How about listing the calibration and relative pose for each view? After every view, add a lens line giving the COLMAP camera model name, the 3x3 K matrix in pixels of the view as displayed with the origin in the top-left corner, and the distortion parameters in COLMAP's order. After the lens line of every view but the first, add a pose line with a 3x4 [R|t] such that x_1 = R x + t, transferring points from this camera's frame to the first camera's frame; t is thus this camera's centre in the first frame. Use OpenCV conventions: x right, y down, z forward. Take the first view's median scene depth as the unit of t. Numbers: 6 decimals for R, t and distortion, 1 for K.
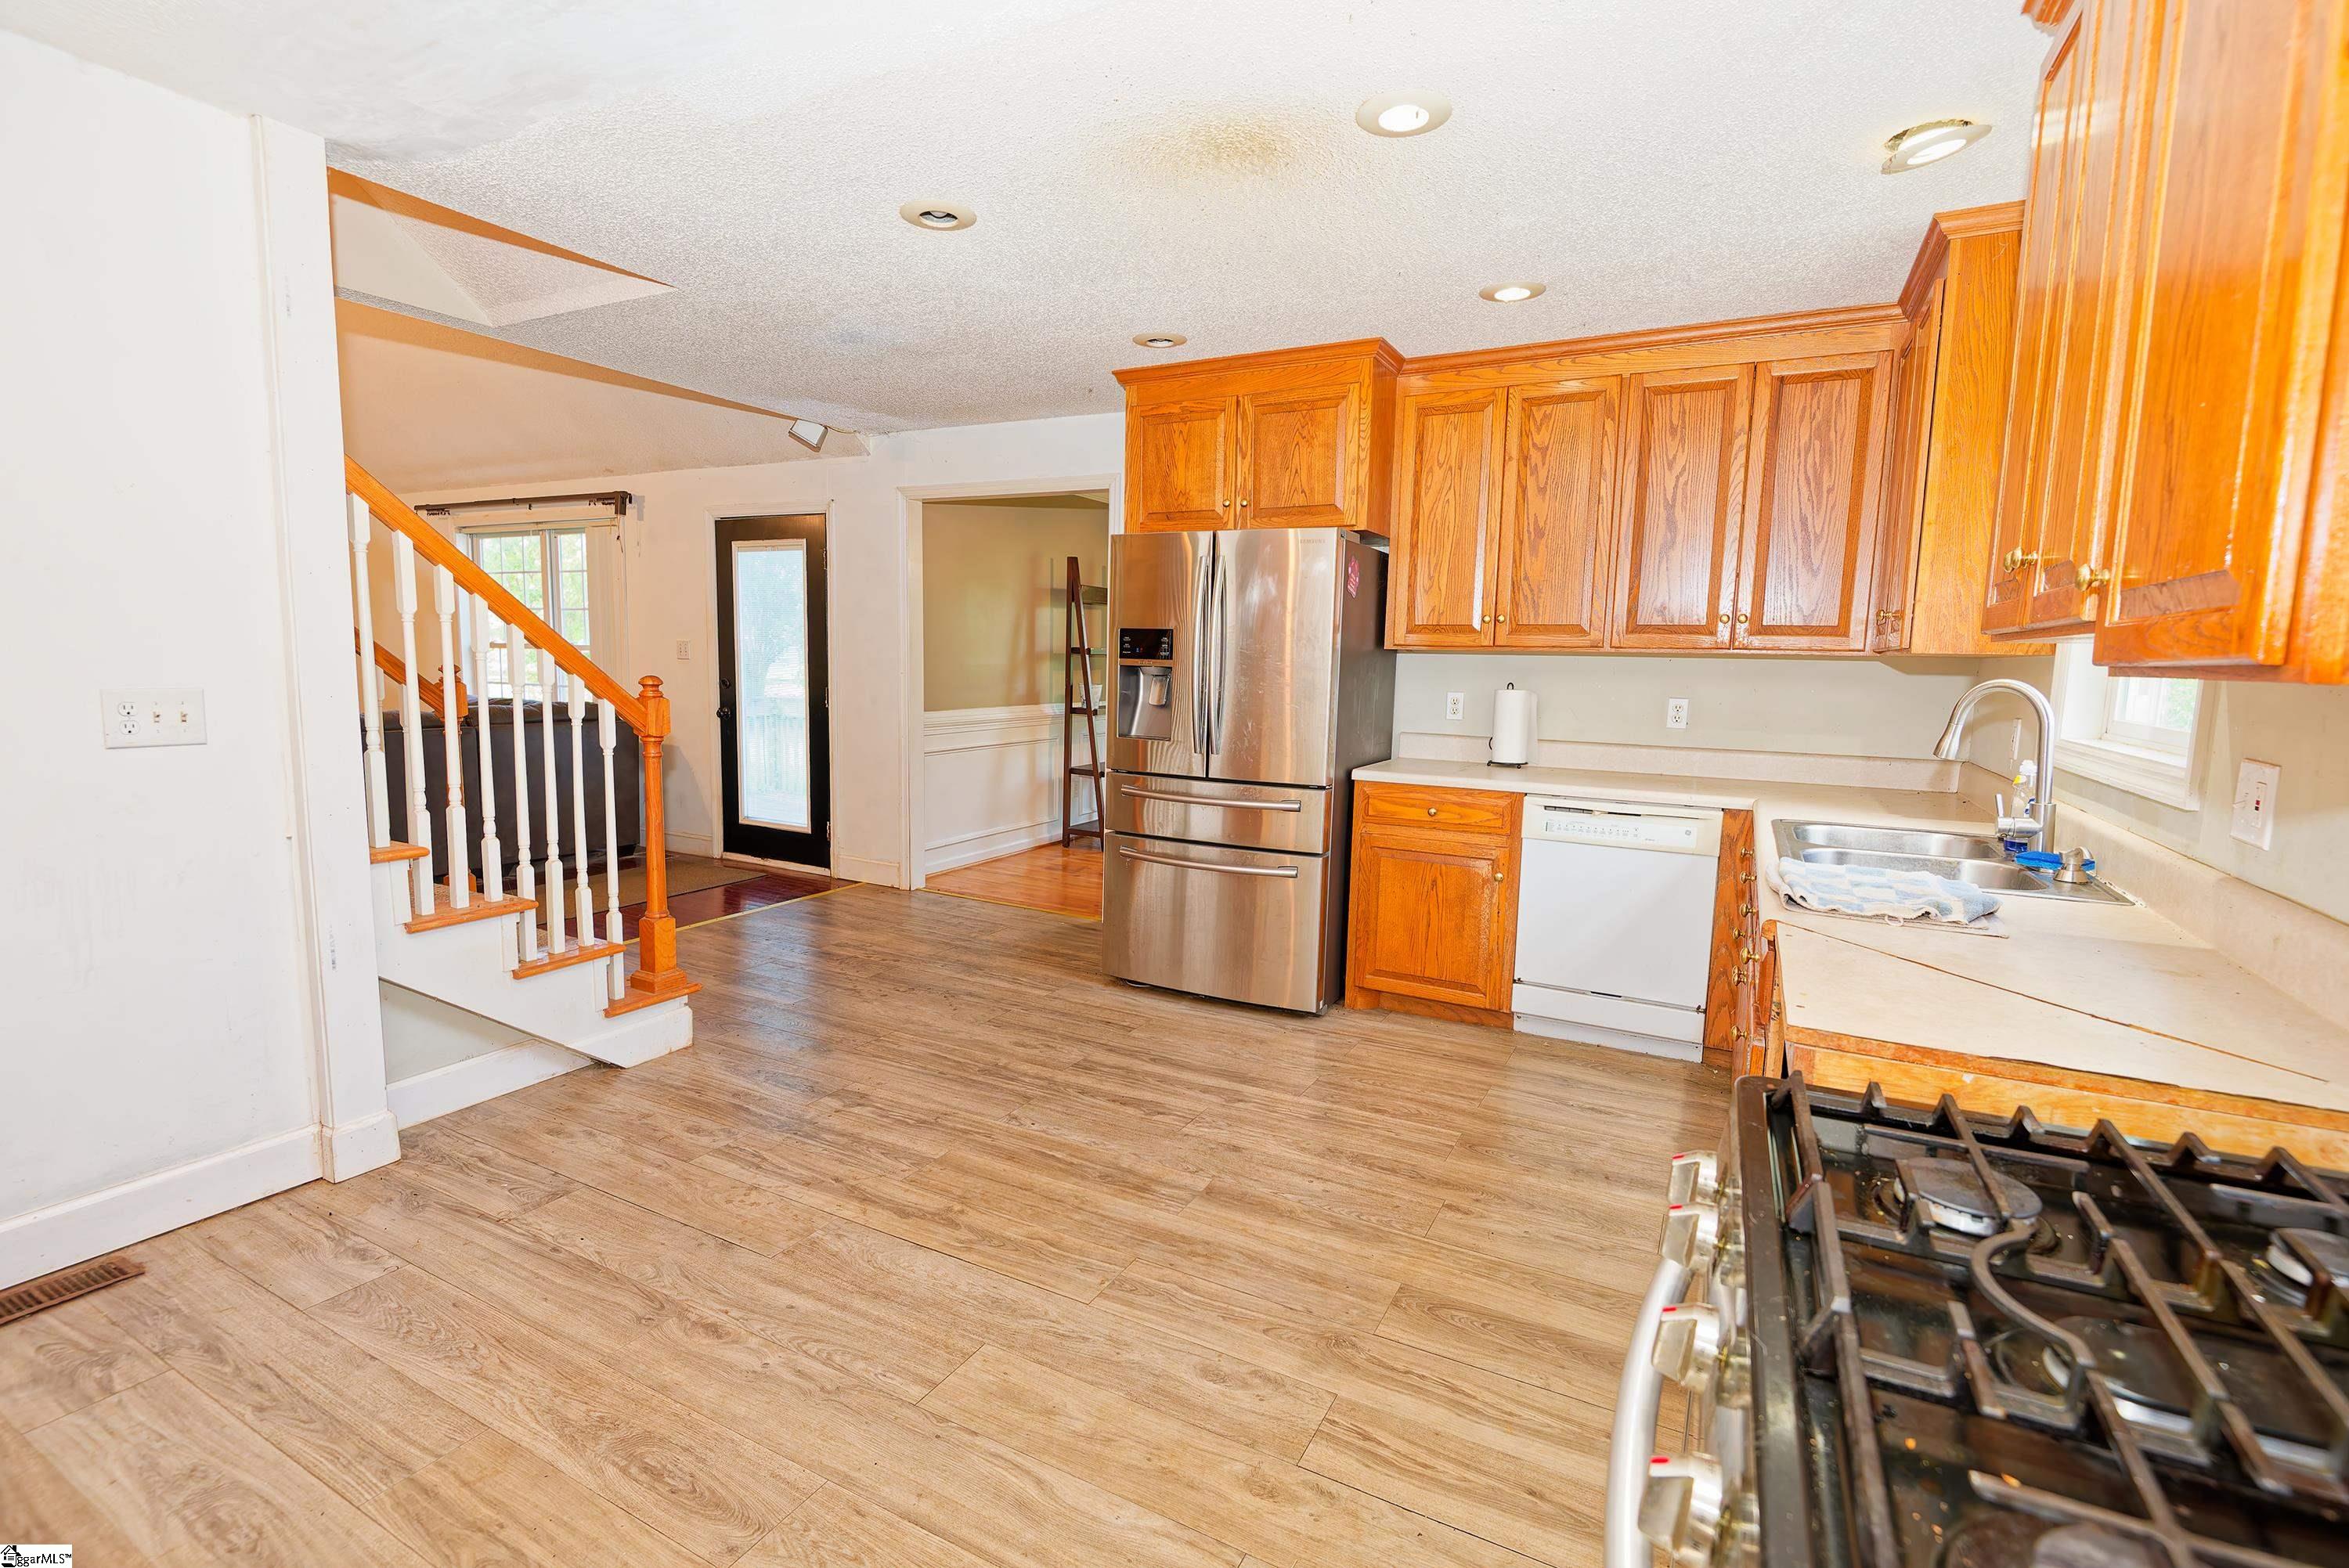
lens RADIAL K [[1069.4, 0, 1170.0], [0, 1069.4, 778.9], [0, 0, 1]] dist [0.019918, -0.019280]
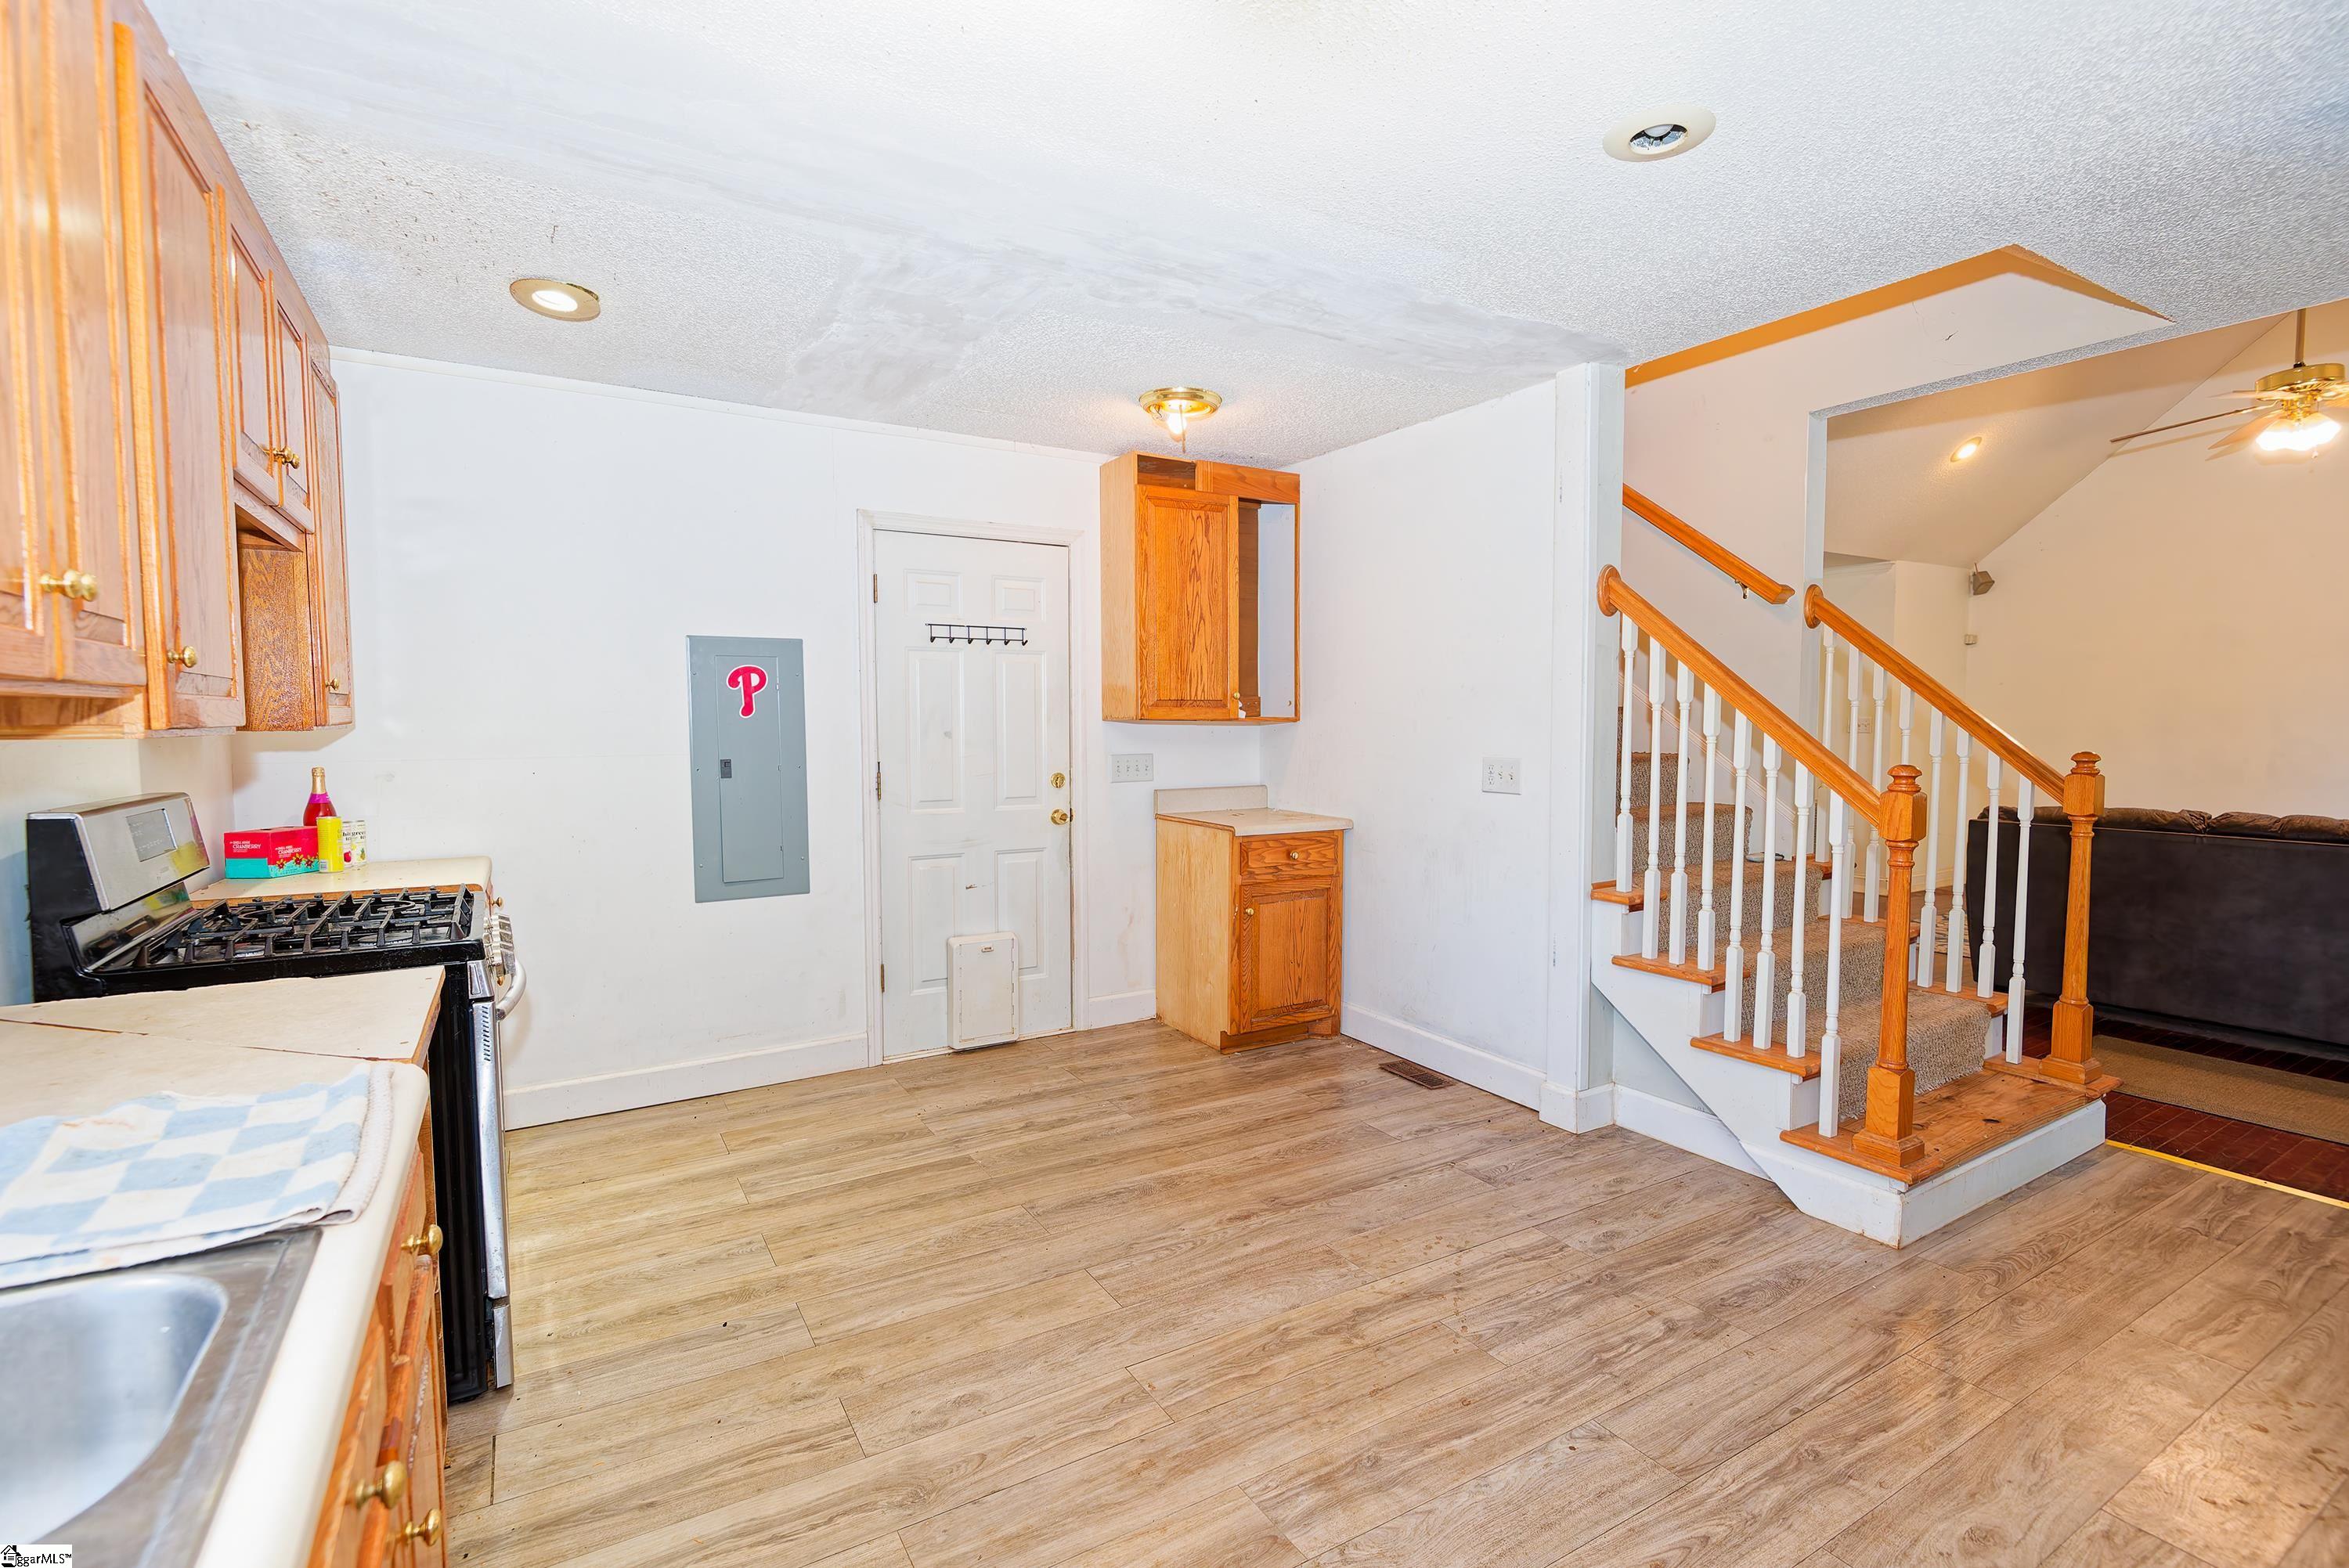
lens RADIAL K [[1069.4, 0, 1170.0], [0, 1069.4, 778.9], [0, 0, 1]] dist [0.019918, -0.019280]
pose [[-0.516109, 0.027352, -0.856086, 0.474874], [-0.105259, 0.989889, 0.095084, -0.102437], [0.850031, 0.139184, -0.508012, 0.925326]]
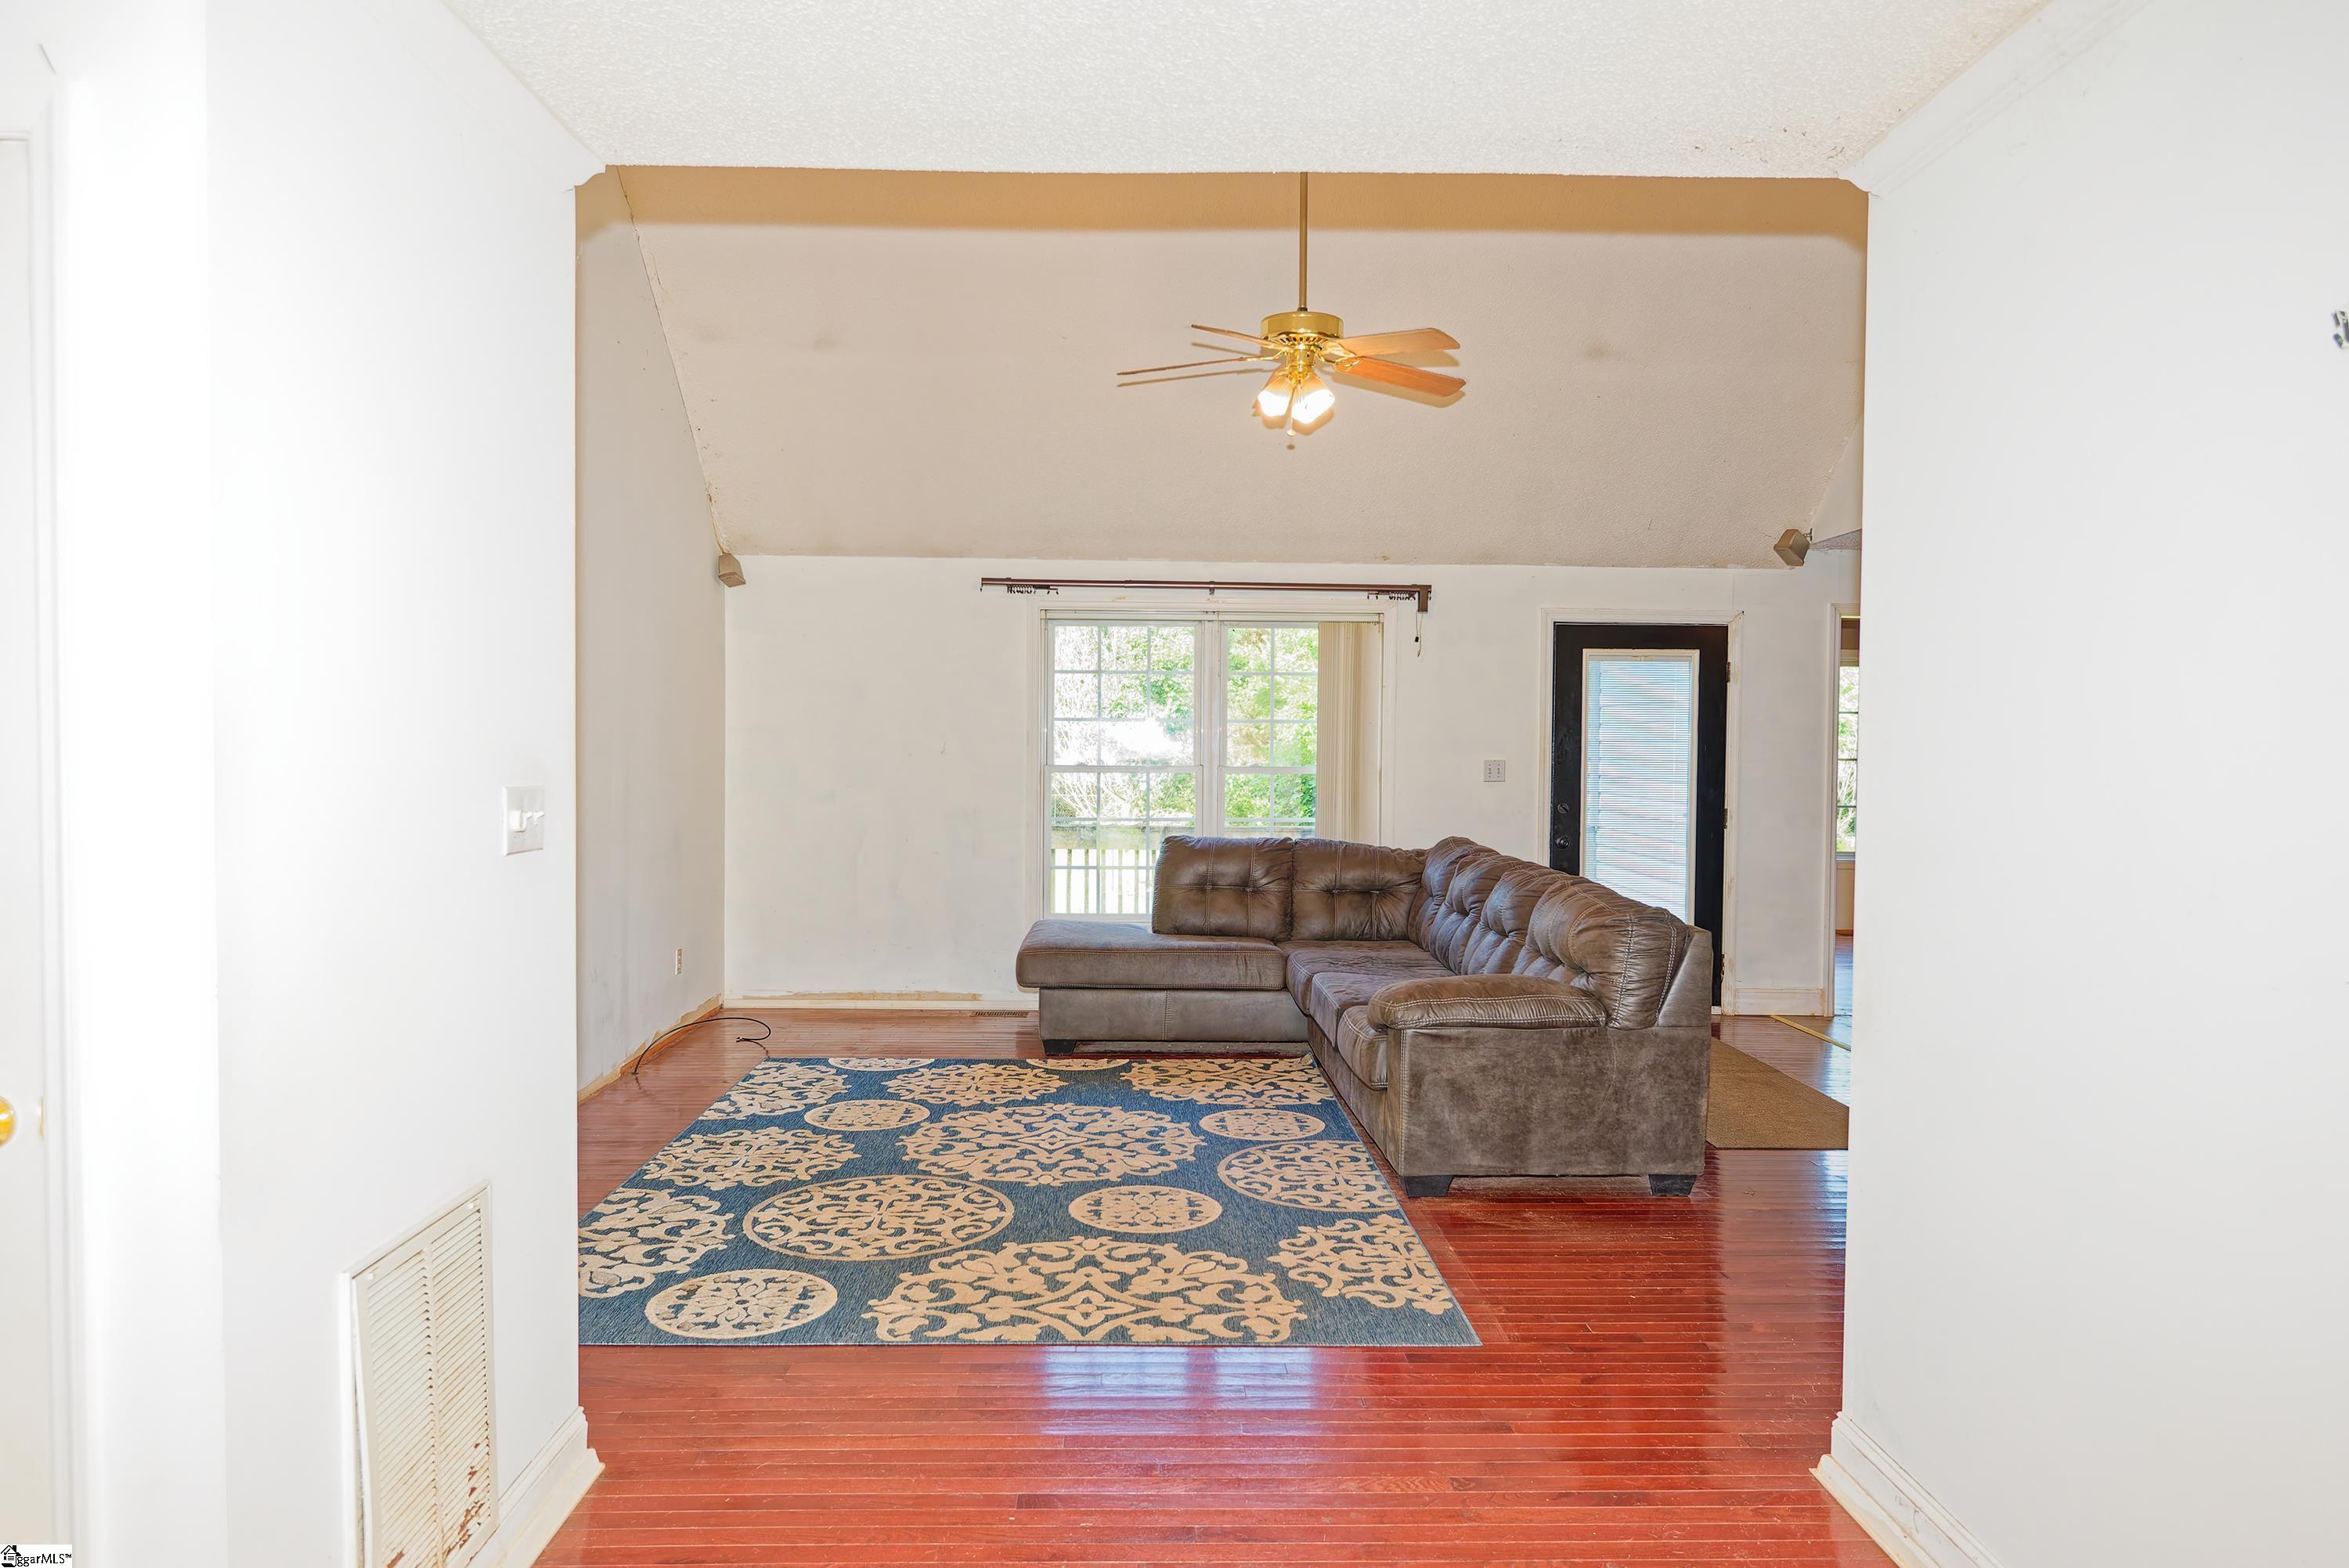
lens RADIAL K [[1459.3, 0, 1166.5], [0, 1459.3, 786.2], [0, 0, 1]] dist [0.008272, -0.001945]
pose [[0.873412, -0.029144, 0.486110, -2.487415], [0.067049, 0.995898, -0.060761, -0.109563], [-0.482345, 0.085663, 0.871783, 0.229755]]
